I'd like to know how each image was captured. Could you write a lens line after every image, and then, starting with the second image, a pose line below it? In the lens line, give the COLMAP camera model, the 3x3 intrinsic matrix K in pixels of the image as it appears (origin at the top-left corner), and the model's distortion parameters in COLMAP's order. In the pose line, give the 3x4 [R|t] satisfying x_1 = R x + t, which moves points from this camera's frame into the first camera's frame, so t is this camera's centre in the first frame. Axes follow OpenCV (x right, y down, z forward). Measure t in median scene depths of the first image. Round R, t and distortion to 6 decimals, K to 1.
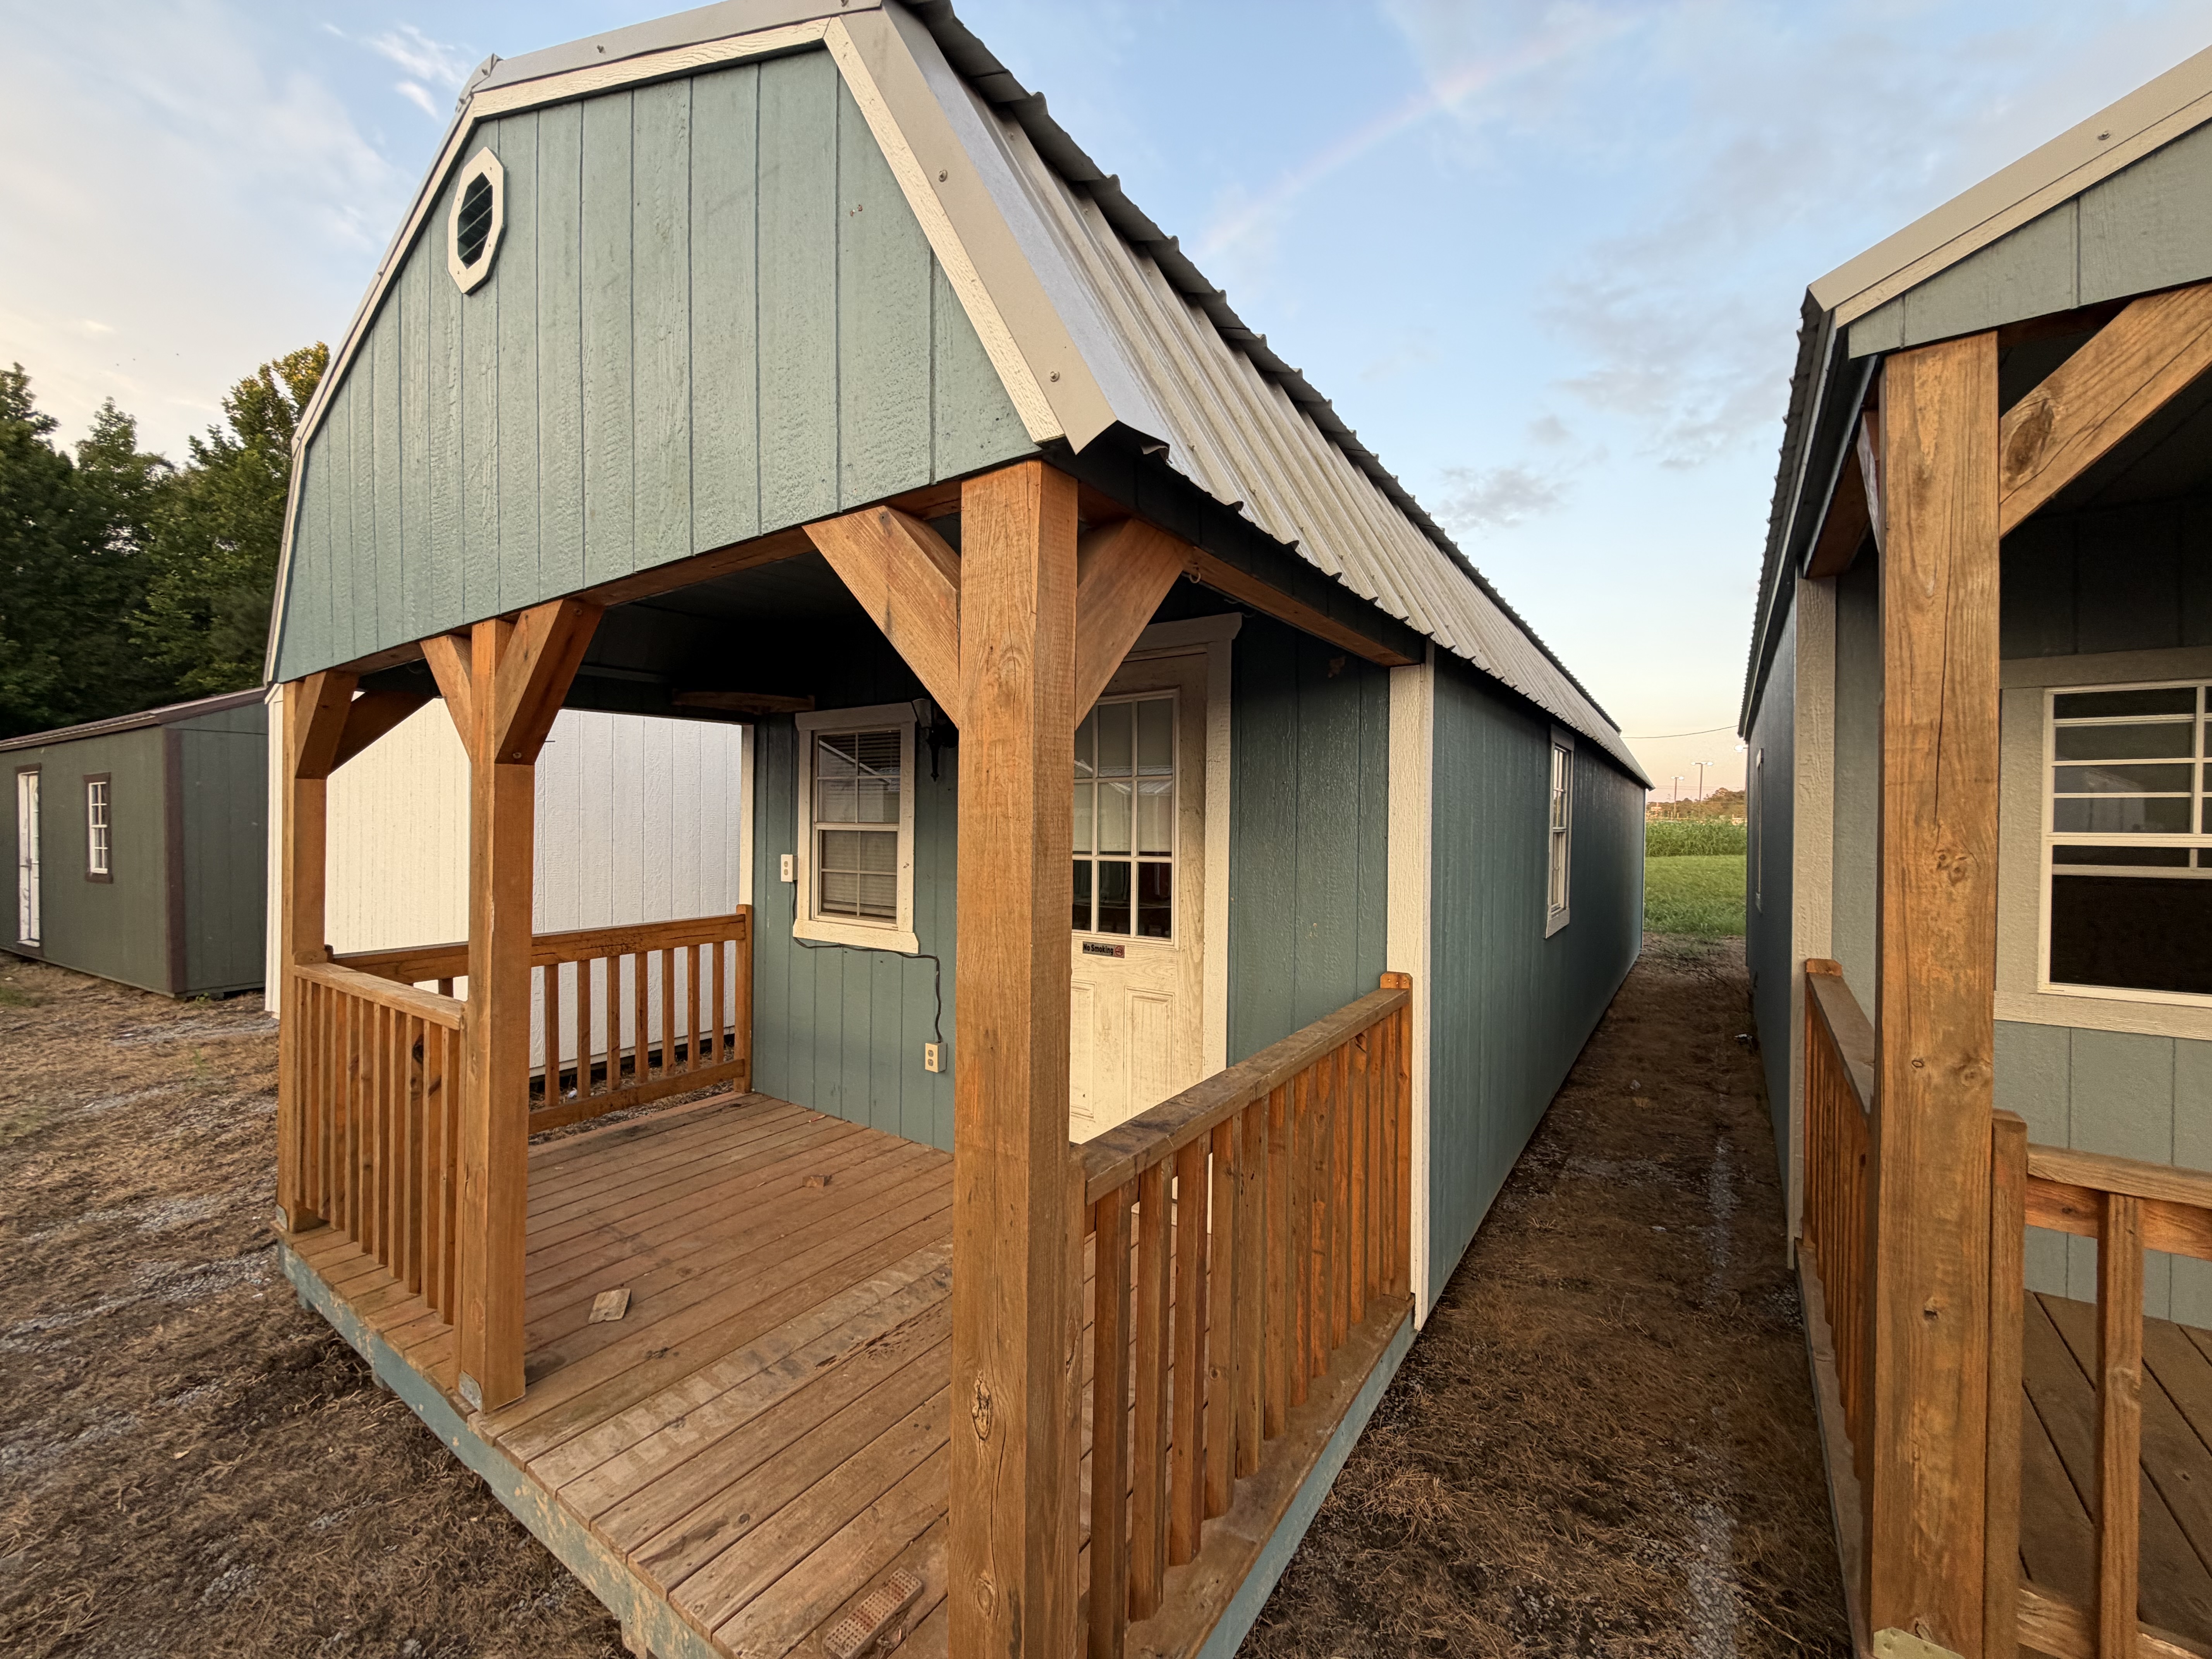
lens RADIAL K [[888.5, 0, 1110.0], [0, 888.5, 825.9], [0, 0, 1]] dist [0.000943, -0.000342]
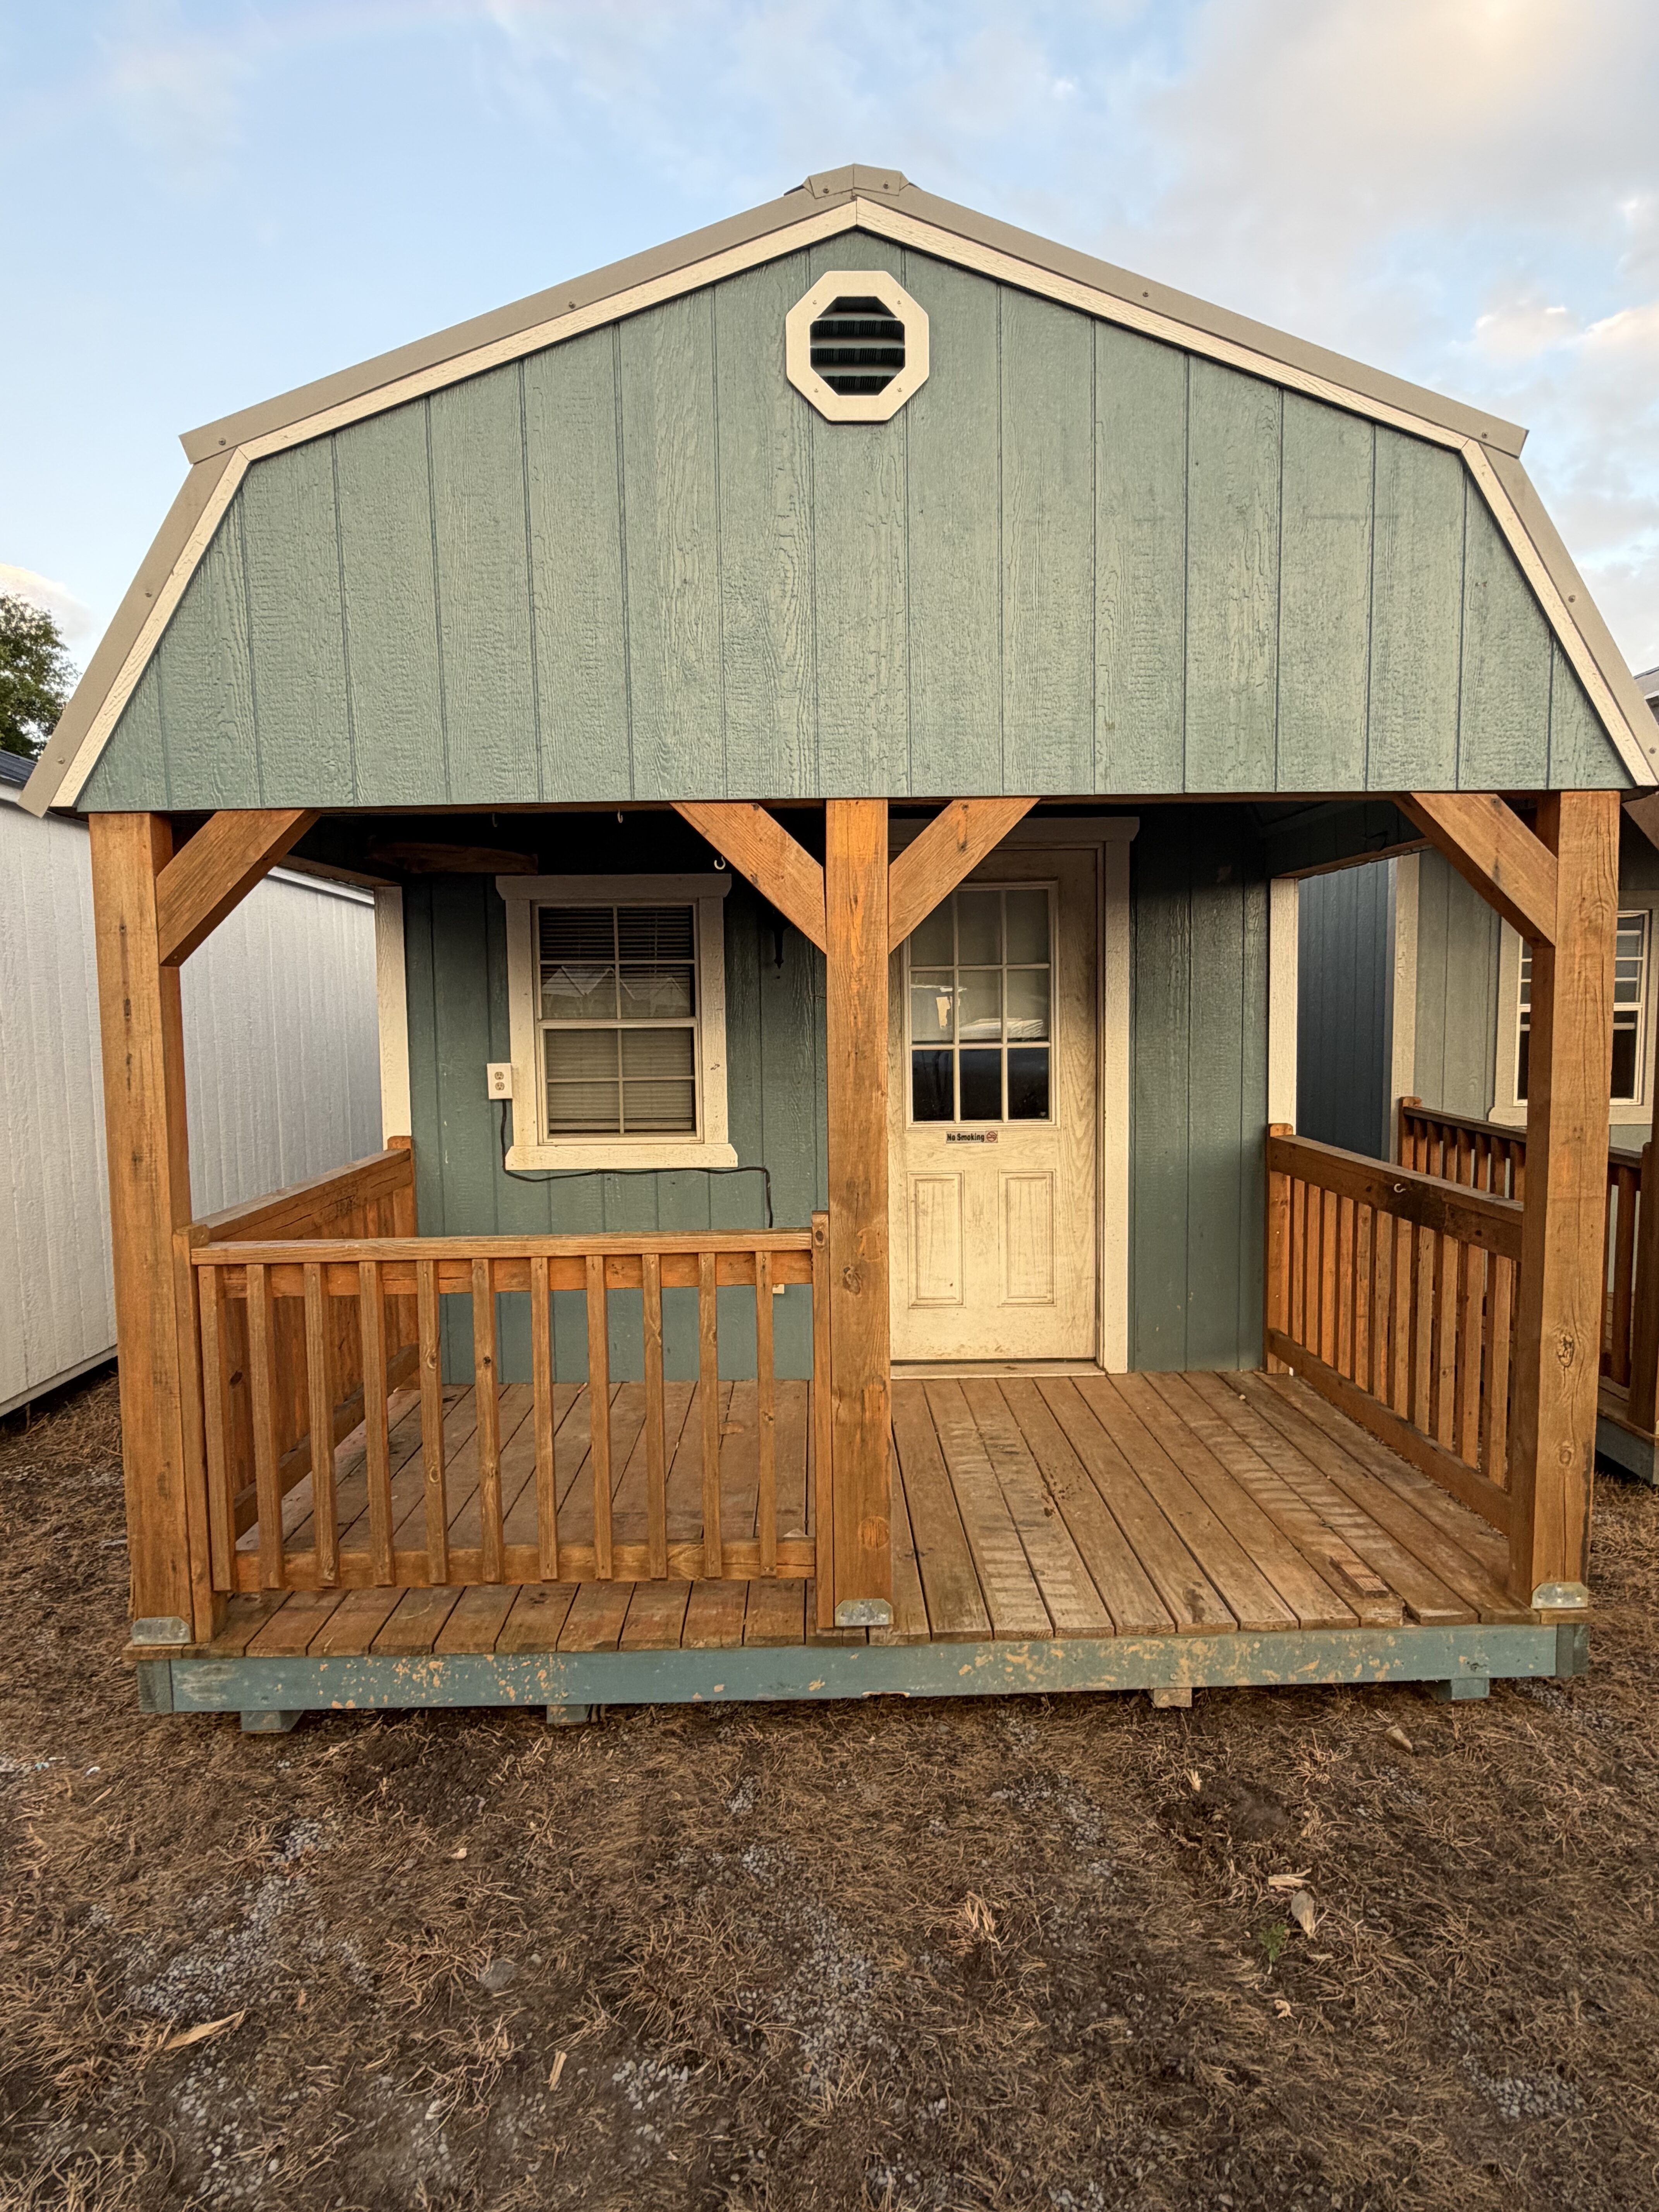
lens RADIAL K [[1189.0, 0, 840.8], [0, 1189.0, 1104.4], [0, 0, 1]] dist [0.000177, -0.001866]
pose [[0.808470, -0.065860, 0.584841, -0.893930], [0.023042, 0.996499, 0.080364, -0.009542], [-0.588086, -0.051496, 0.807157, 0.001259]]
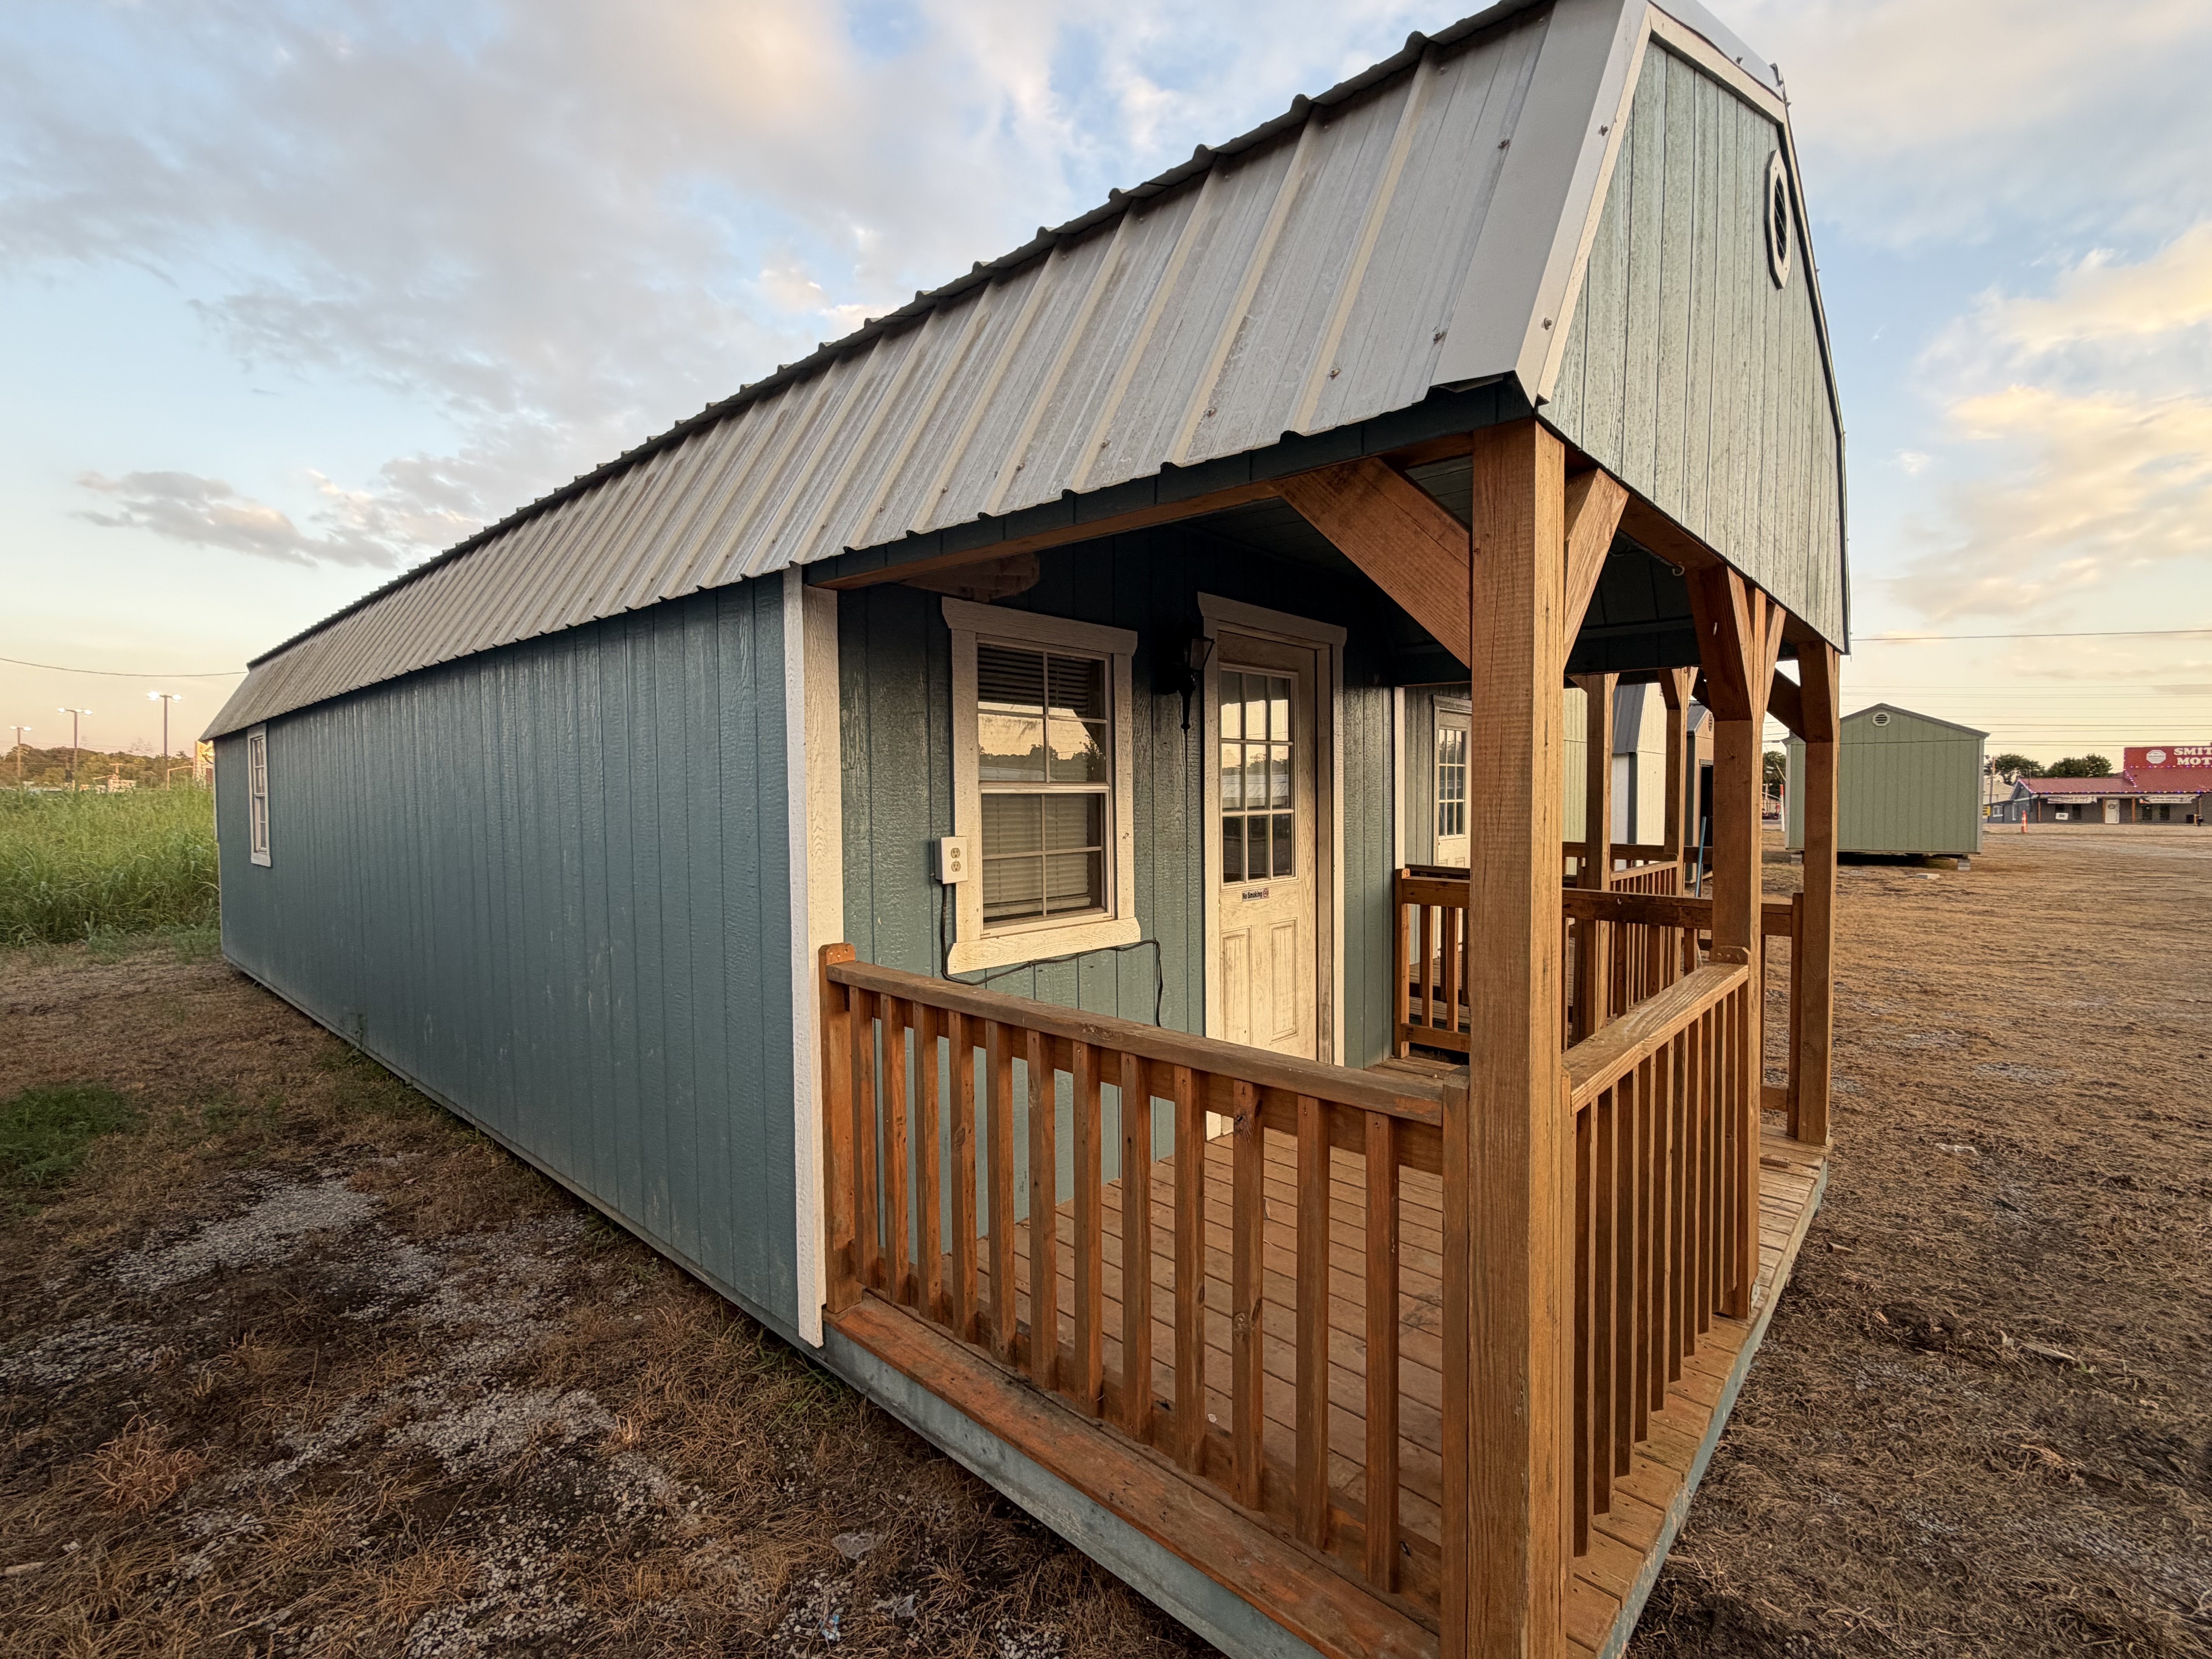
lens RADIAL K [[989.5, 0, 1109.2], [0, 989.5, 831.0], [0, 0, 1]] dist [0.001435, 0.000047]
pose [[0.131846, -0.051375, 0.989938, -1.236454], [0.007830, 0.998679, 0.050786, -0.005784], [-0.991239, 0.001055, 0.132074, 0.997431]]
